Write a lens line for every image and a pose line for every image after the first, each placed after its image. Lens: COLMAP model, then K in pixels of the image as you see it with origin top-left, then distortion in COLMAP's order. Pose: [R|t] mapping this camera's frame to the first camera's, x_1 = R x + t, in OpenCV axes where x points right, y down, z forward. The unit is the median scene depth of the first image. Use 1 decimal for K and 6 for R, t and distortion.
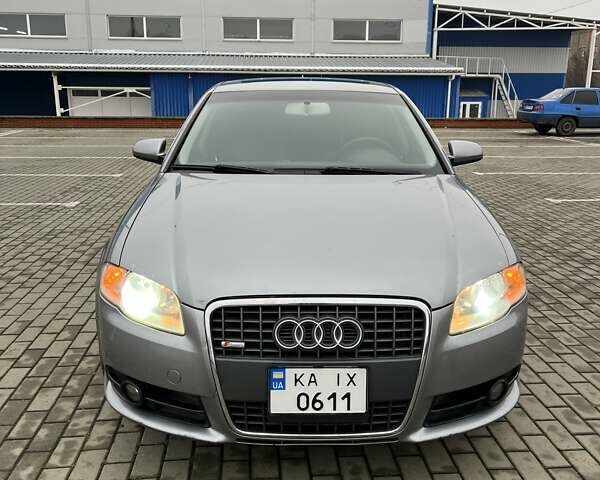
lens RADIAL K [[612.8, 0, 300.0], [0, 612.8, 240.0], [0, 0, 1]] dist [0.036989, -0.002895]
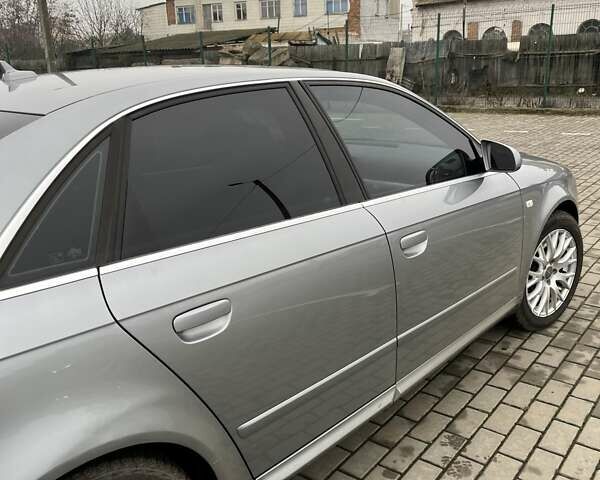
lens RADIAL K [[612.8, 0, 300.0], [0, 612.8, 240.0], [0, 0, 1]] dist [0.036989, -0.002895]
pose [[-0.742796, -0.174249, 0.646445, -0.975748], [0.177609, 0.879661, 0.441194, -0.744588], [-0.645530, 0.442532, -0.622460, 2.897237]]
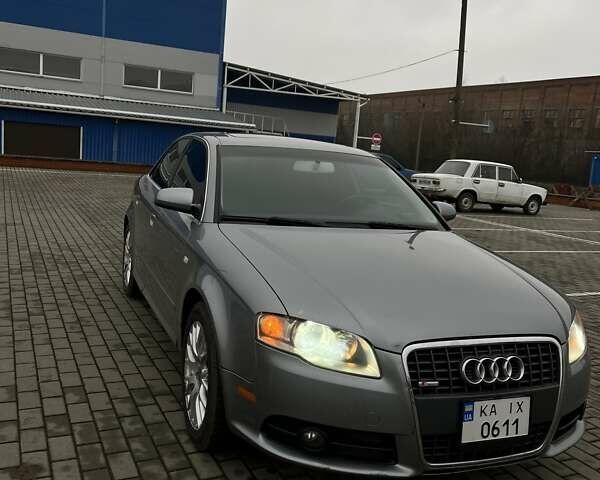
lens RADIAL K [[612.8, 0, 300.0], [0, 612.8, 240.0], [0, 0, 1]] dist [0.036989, -0.002895]
pose [[0.930852, 0.015018, 0.365088, -0.721894], [0.012997, 0.997162, -0.074155, -0.010020], [-0.365165, 0.073772, 0.928015, 0.029160]]
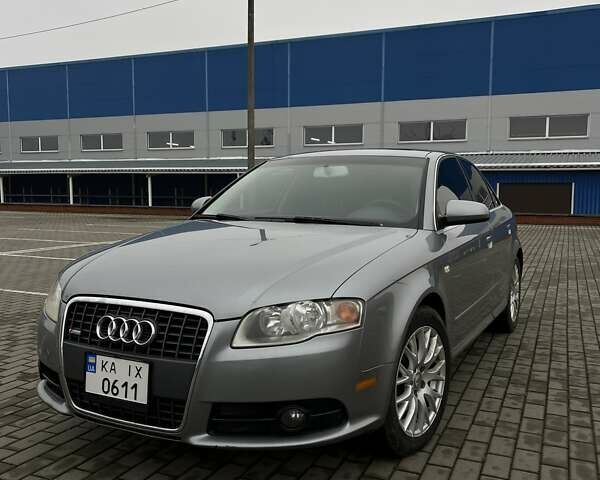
lens RADIAL K [[614.9, 0, 288.7], [0, 614.9, 241.4], [0, 0, 1]] dist [0.011448, -0.001842]
pose [[0.875904, 0.037409, -0.481034, 0.847155], [-0.113751, 0.984897, -0.130534, 0.100940], [0.468885, 0.169054, 0.866930, 0.086891]]
